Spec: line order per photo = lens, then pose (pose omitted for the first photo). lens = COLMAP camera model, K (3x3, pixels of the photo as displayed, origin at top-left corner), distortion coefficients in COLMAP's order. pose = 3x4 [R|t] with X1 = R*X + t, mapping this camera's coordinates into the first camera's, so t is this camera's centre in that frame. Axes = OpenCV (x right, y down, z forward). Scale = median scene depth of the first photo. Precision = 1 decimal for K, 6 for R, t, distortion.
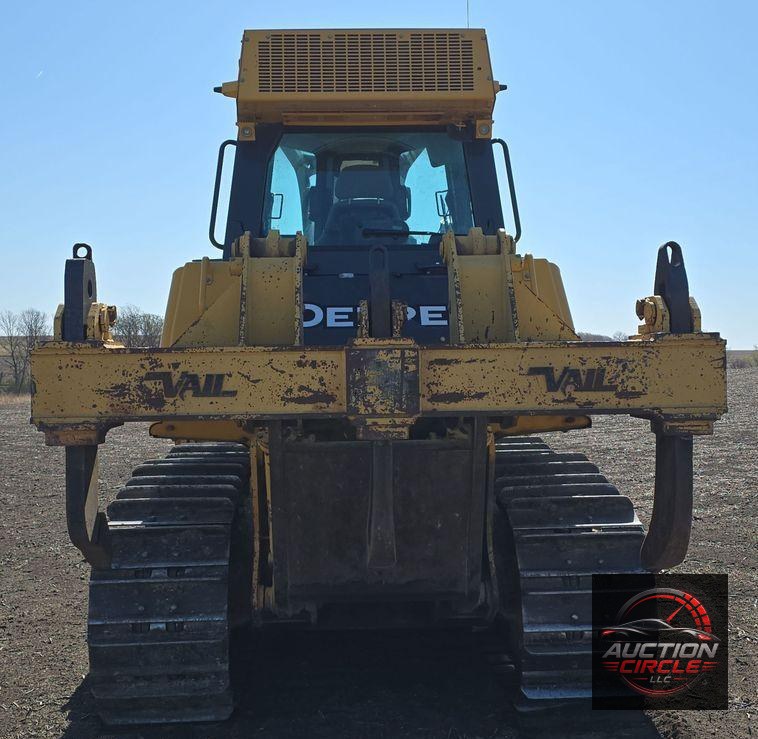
lens RADIAL K [[1064.1, 0, 380.3], [0, 1064.1, 369.4], [0, 0, 1]] dist [0.087401, 0.000000]
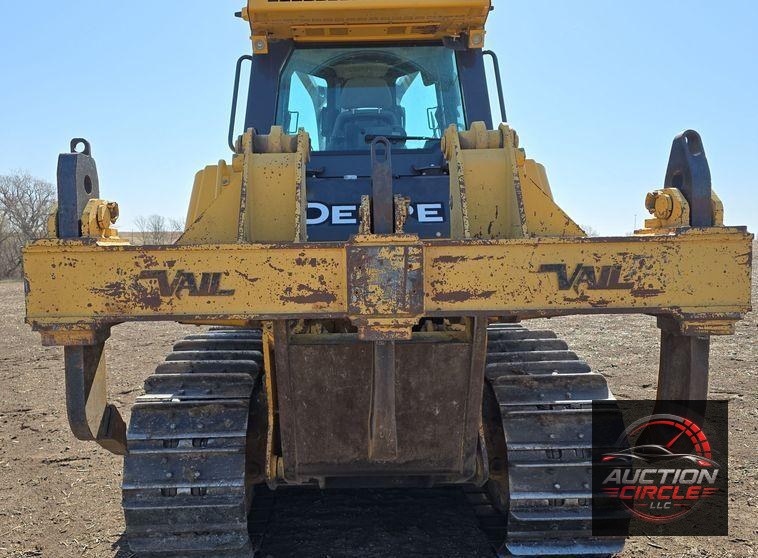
lens RADIAL K [[674.1, 0, 346.7], [0, 674.1, 307.7], [0, 0, 1]] dist [0.071366, -0.060304]
pose [[0.998981, 0.000885, -0.045123, -0.004476], [0.002801, 0.996666, 0.081543, -0.012244], [0.045045, -0.081586, 0.995648, 0.357587]]
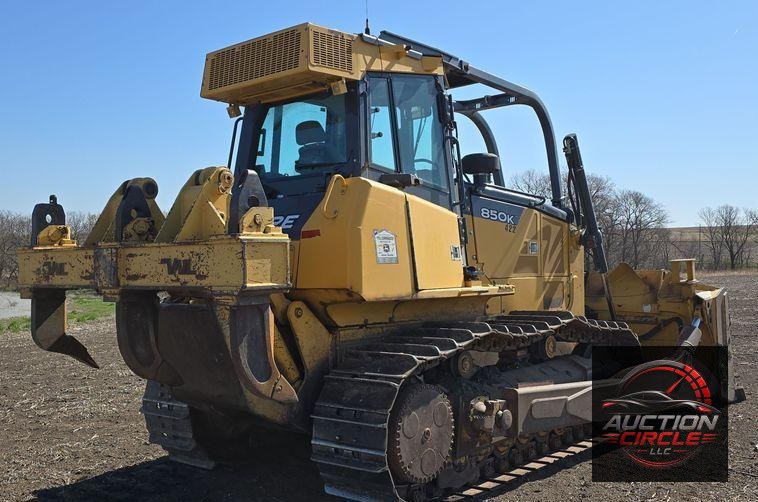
lens RADIAL K [[789.2, 0, 376.0], [0, 789.2, 248.2], [0, 0, 1]] dist [0.058861, 0.000000]
pose [[0.721108, -0.011333, -0.692730, 1.078740], [0.008253, 0.999936, -0.007768, -0.005274], [0.692773, -0.000116, 0.721156, 0.352141]]
